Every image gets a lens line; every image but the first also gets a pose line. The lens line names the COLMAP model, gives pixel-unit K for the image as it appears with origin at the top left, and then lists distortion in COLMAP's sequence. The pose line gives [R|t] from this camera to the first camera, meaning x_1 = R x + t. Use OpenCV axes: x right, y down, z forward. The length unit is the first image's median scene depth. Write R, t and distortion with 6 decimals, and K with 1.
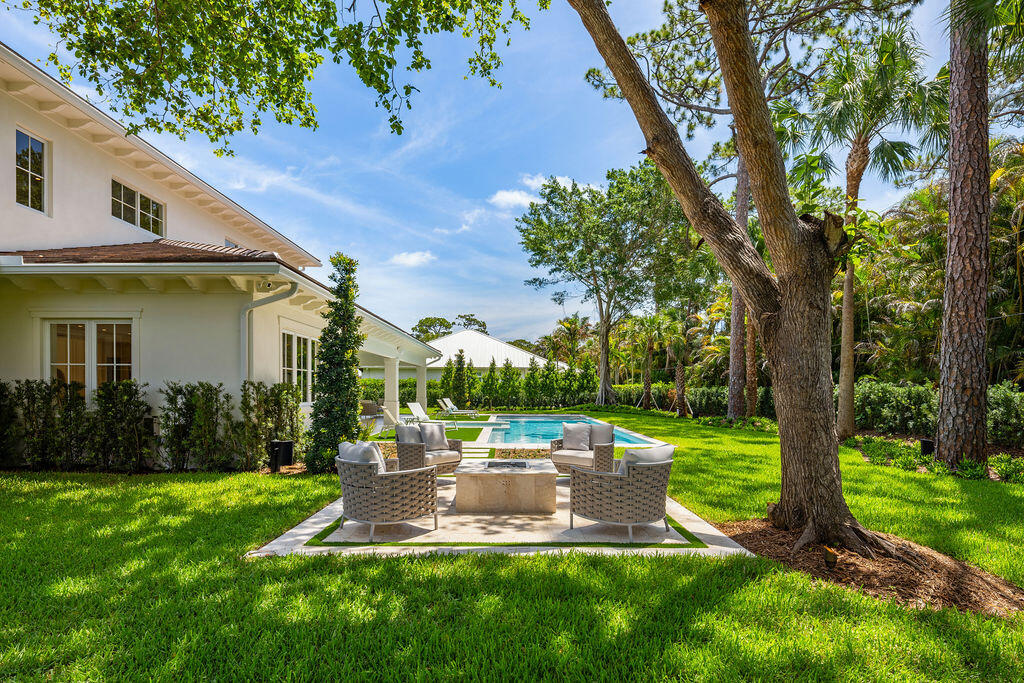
lens RADIAL K [[513.4, 0, 501.5], [0, 513.4, 385.2], [0, 0, 1]] dist [0.000548, 0.000082]
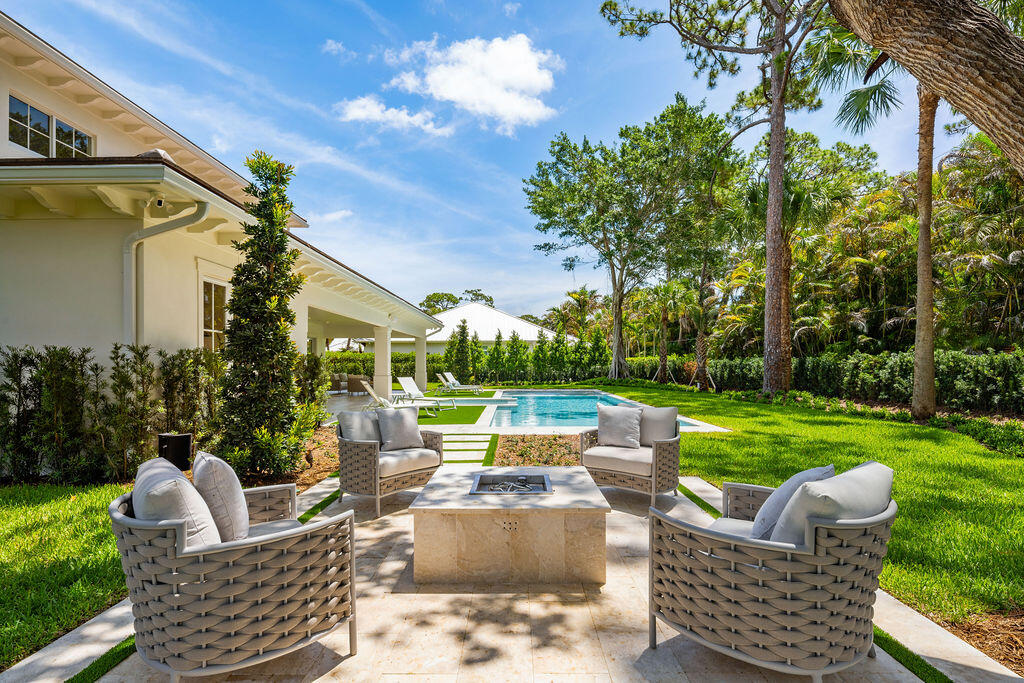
lens RADIAL K [[501.5, 0, 514.9], [0, 501.5, 355.4], [0, 0, 1]] dist [-0.002086, -0.000215]
pose [[0.999920, -0.005833, 0.011243, 0.001933], [0.005948, 0.999930, -0.010243, 0.004514], [-0.011183, 0.010309, 0.999884, 0.101075]]
